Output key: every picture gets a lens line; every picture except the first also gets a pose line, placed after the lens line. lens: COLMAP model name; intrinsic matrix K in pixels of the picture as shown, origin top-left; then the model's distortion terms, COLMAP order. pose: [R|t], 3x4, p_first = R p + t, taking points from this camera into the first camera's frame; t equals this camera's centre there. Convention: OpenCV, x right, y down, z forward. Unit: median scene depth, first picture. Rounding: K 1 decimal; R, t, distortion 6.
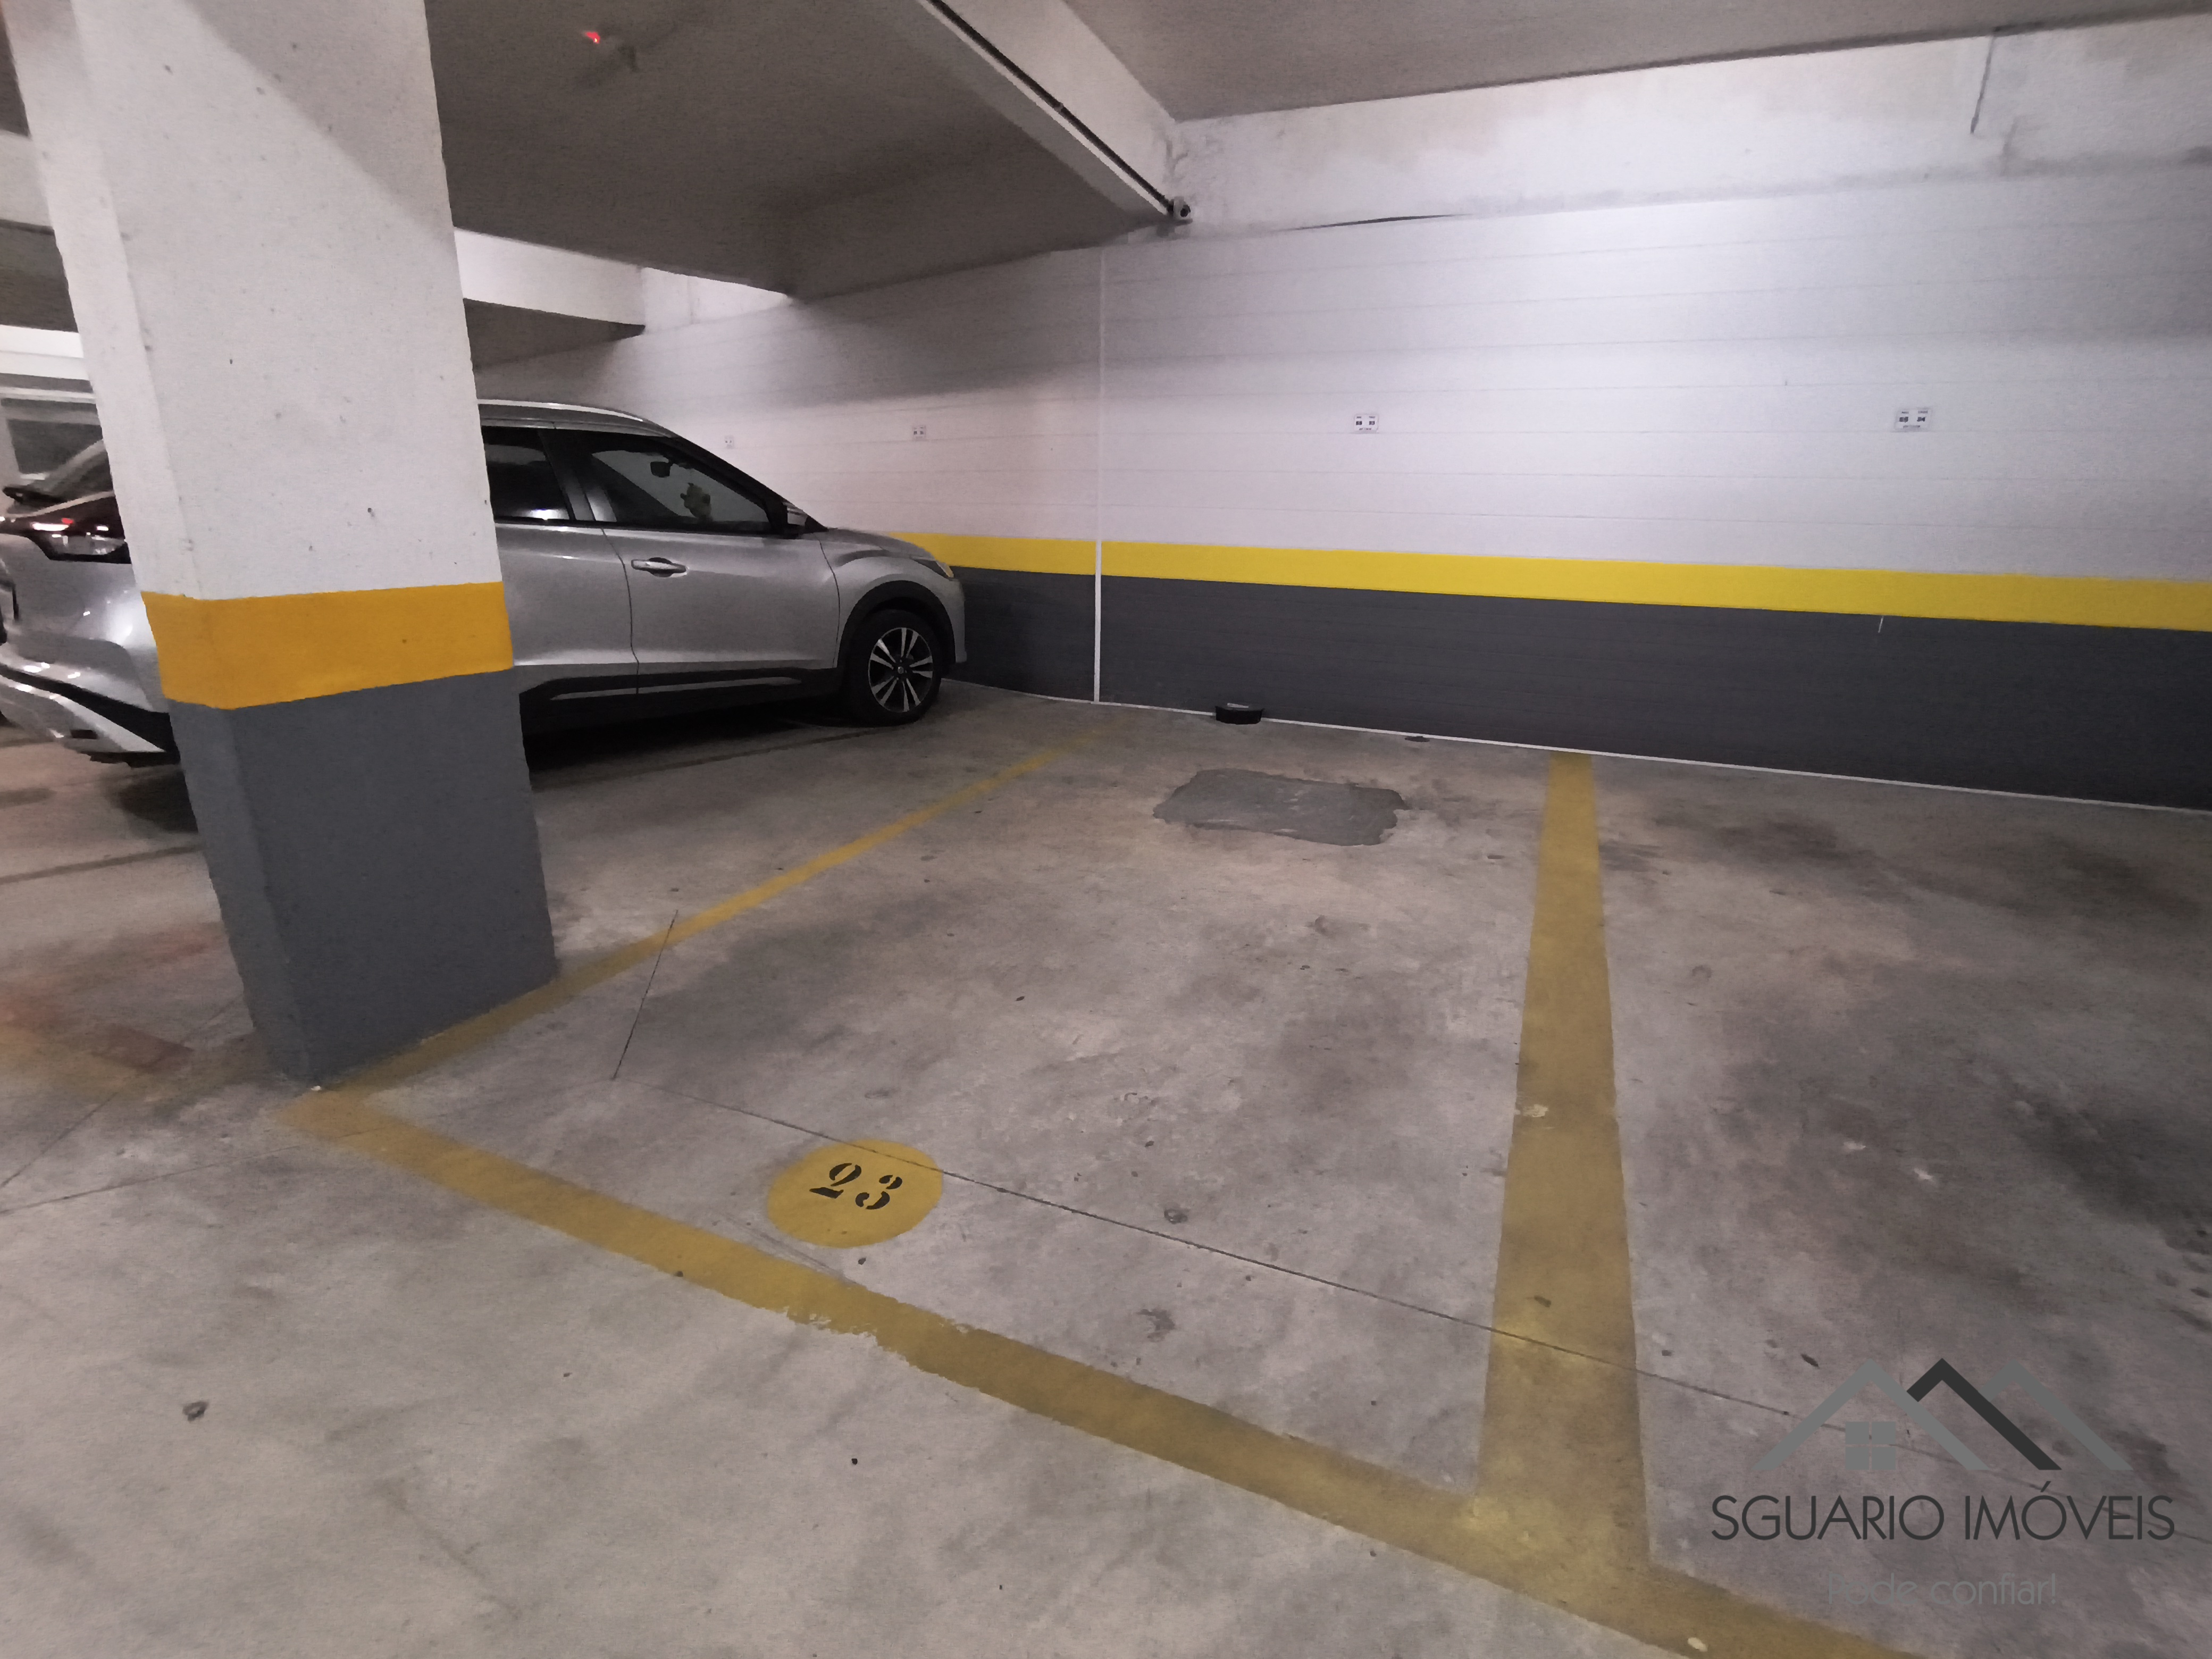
lens RADIAL K [[1020.7, 0, 1107.1], [0, 1020.7, 841.6], [0, 0, 1]] dist [-0.002105, 0.000810]
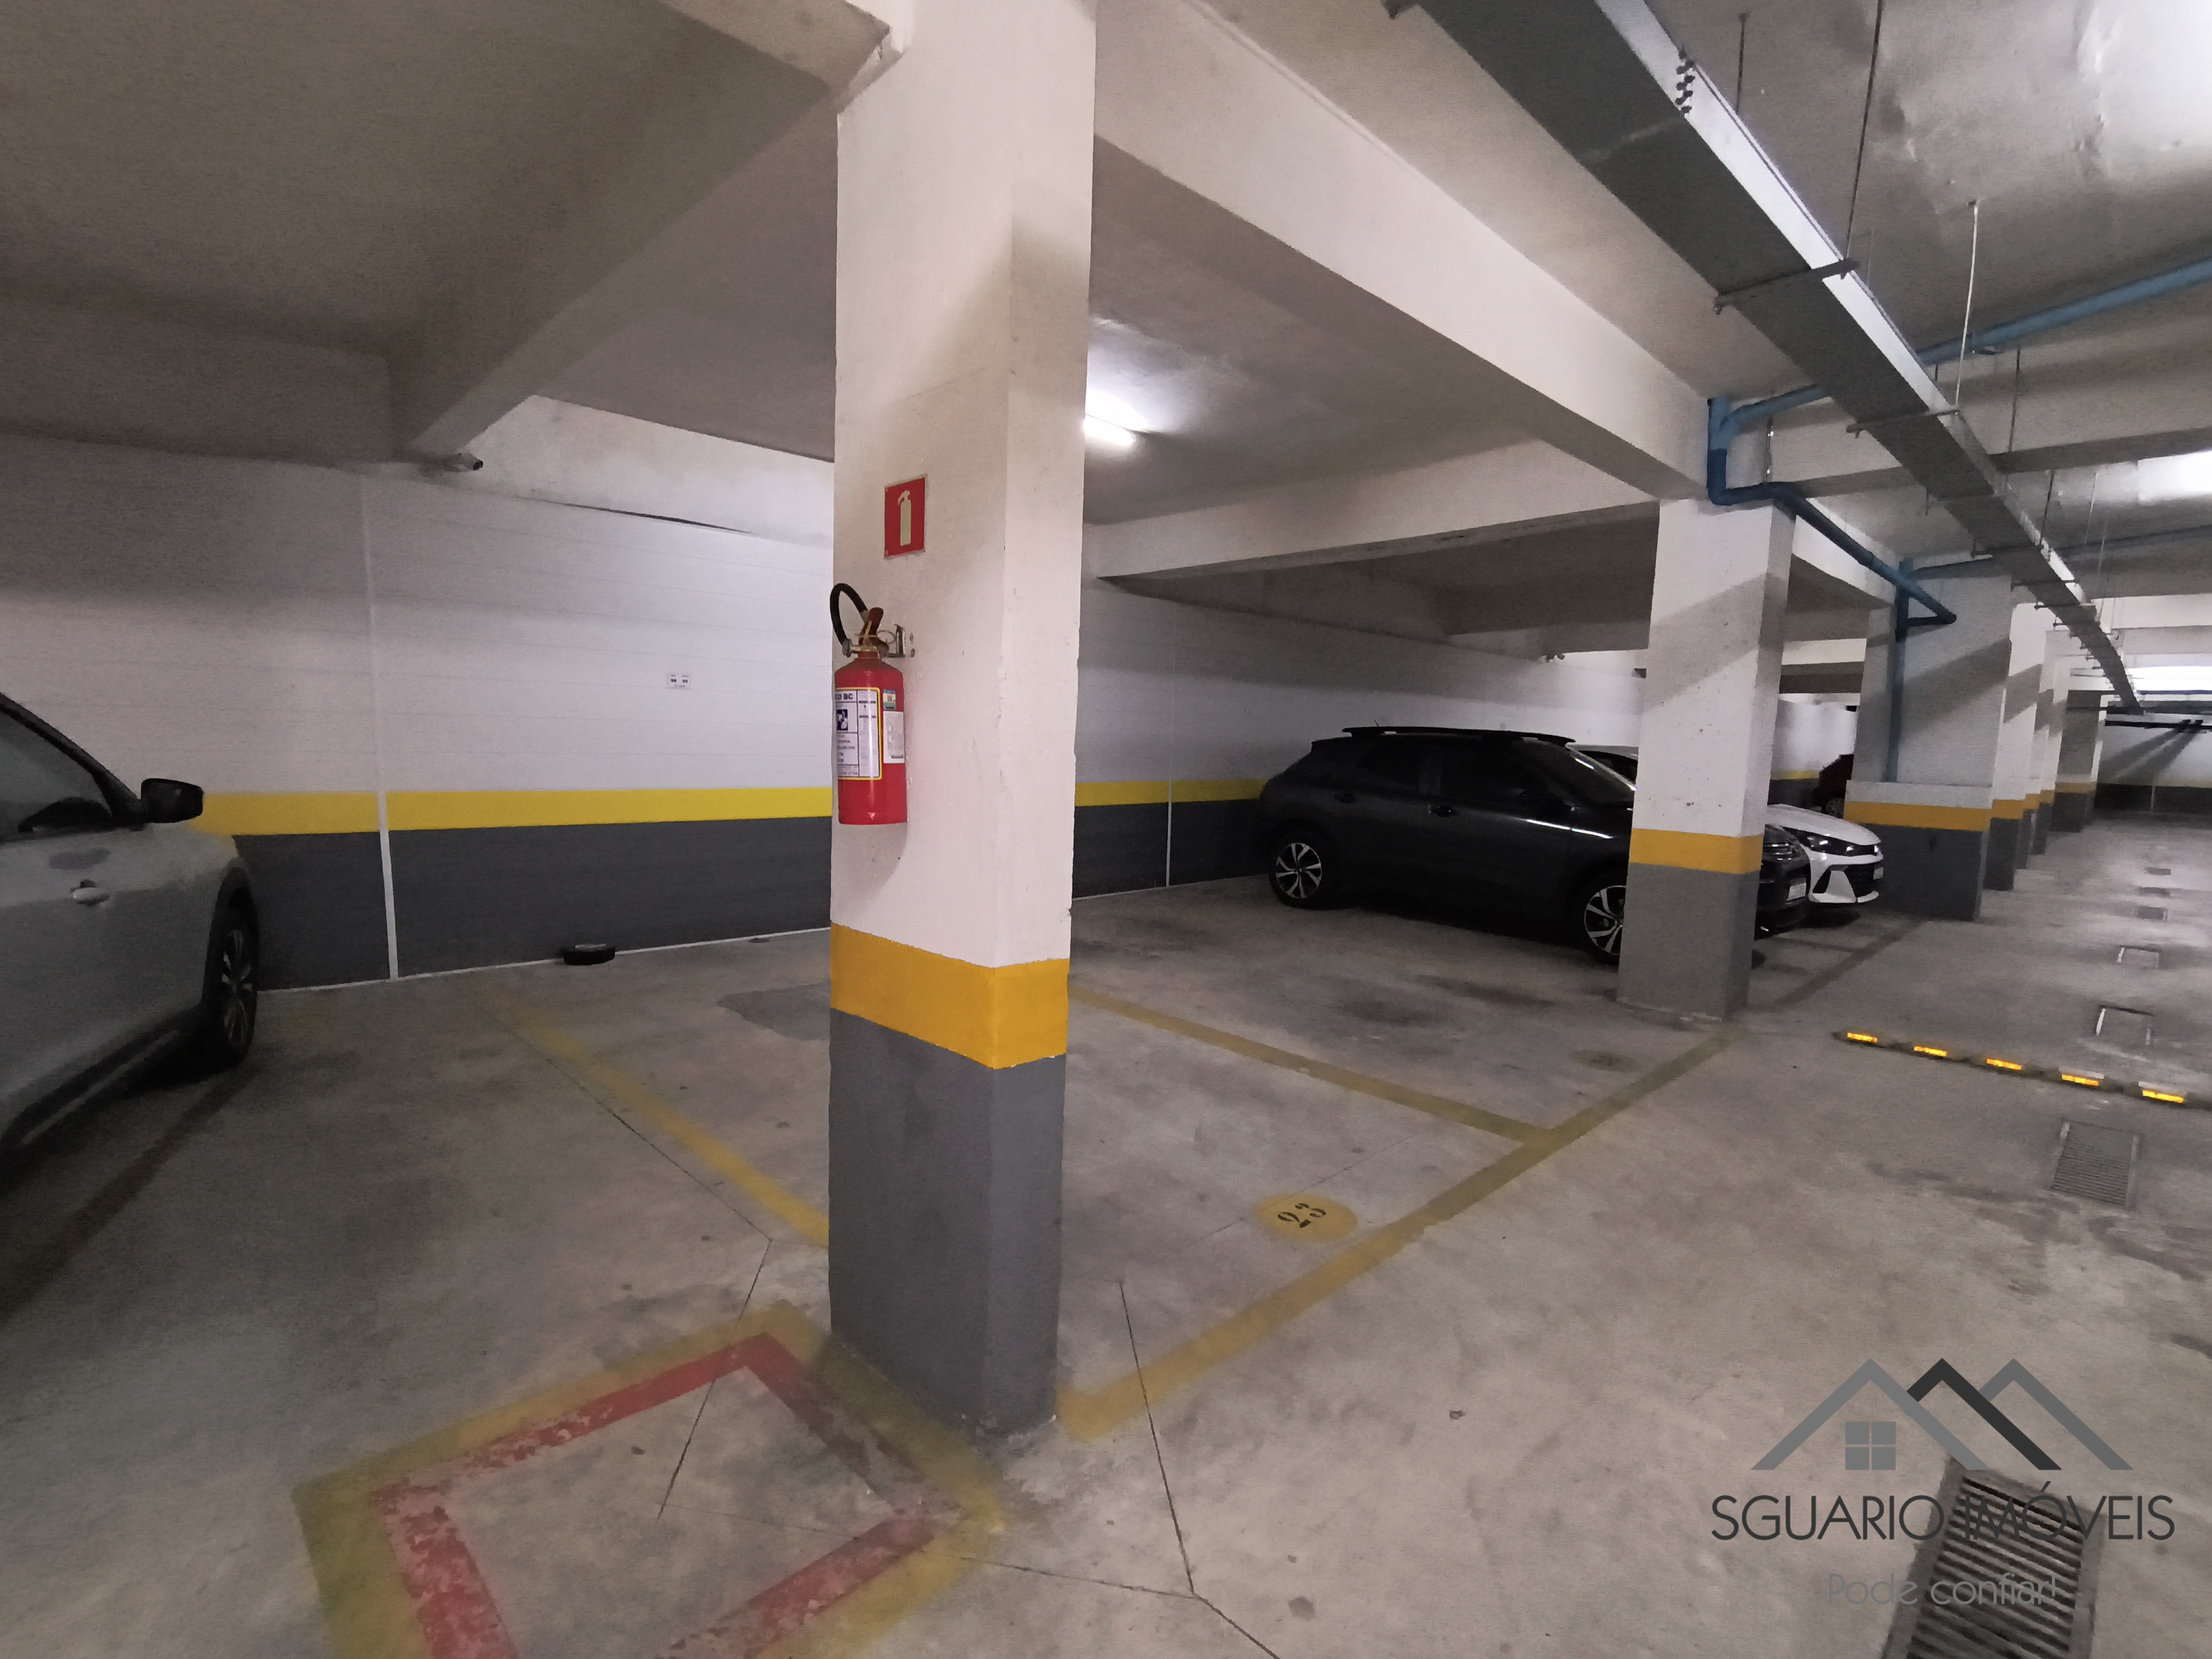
lens RADIAL K [[1020.7, 0, 1098.5], [0, 1020.7, 833.4], [0, 0, 1]] dist [-0.002105, 0.000810]
pose [[0.404374, -0.102097, 0.908877, -1.613878], [0.258467, 0.965998, -0.006483, -0.302529], [-0.877312, 0.237536, 0.417013, 0.390191]]
